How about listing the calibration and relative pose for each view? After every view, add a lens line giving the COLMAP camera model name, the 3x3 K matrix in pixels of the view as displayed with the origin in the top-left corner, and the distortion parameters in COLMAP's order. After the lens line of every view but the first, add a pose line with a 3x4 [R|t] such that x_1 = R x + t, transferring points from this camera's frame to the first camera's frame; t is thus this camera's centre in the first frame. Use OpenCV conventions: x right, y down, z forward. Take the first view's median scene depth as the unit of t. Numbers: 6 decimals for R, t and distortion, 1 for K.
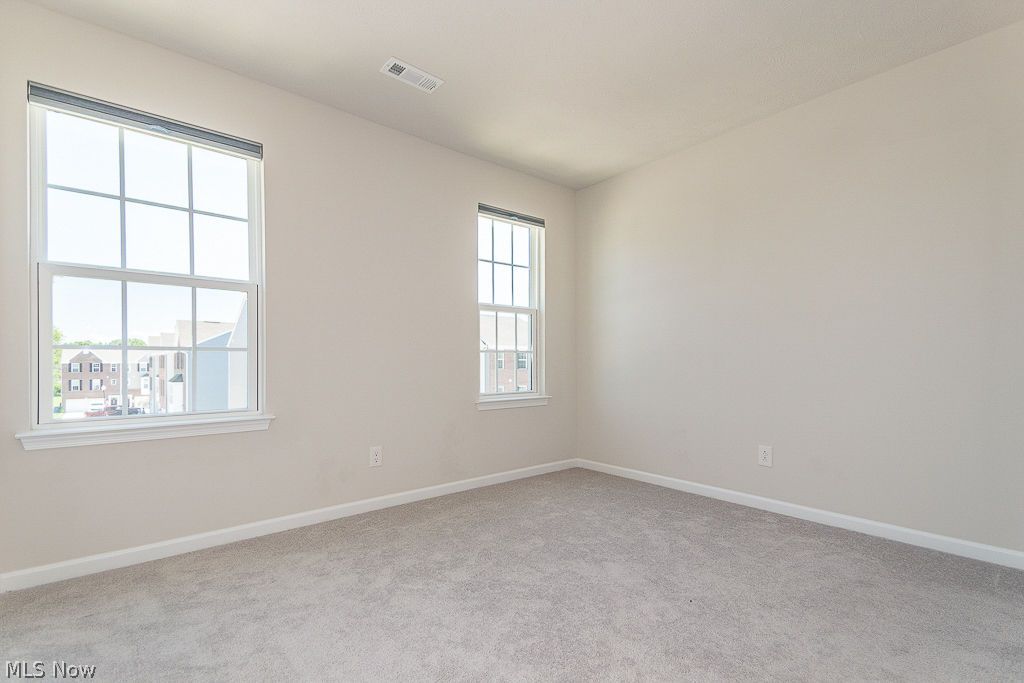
lens RADIAL K [[474.9, 0, 503.5], [0, 474.9, 361.1], [0, 0, 1]] dist [0.063101, -0.016993]
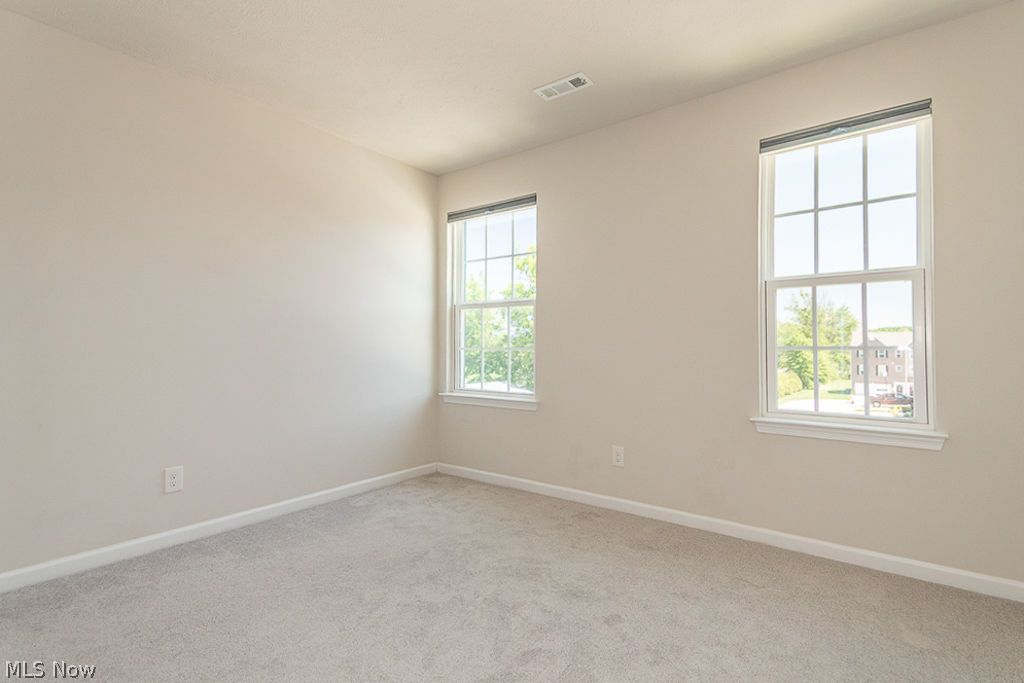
lens RADIAL K [[474.9, 0, 493.1], [0, 474.9, 340.3], [0, 0, 1]] dist [0.063101, -0.016993]
pose [[0.239967, -0.029395, -0.970336, 0.100012], [-0.013547, 0.999343, -0.033624, -0.000223], [0.970687, 0.021214, 0.239411, 0.080764]]
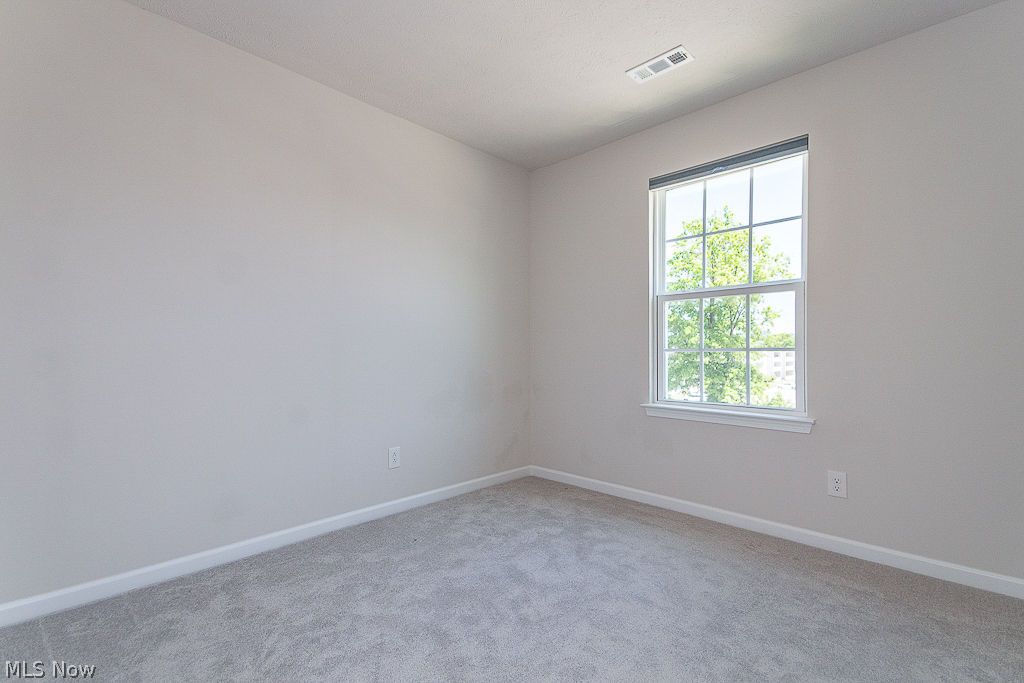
lens RADIAL K [[474.9, 0, 510.4], [0, 474.9, 352.3], [0, 0, 1]] dist [0.063101, -0.016993]
pose [[0.124122, -0.004590, -0.992256, 0.390039], [-0.016224, 0.999846, -0.006655, -0.001083], [0.992134, 0.016924, 0.124028, 0.315074]]
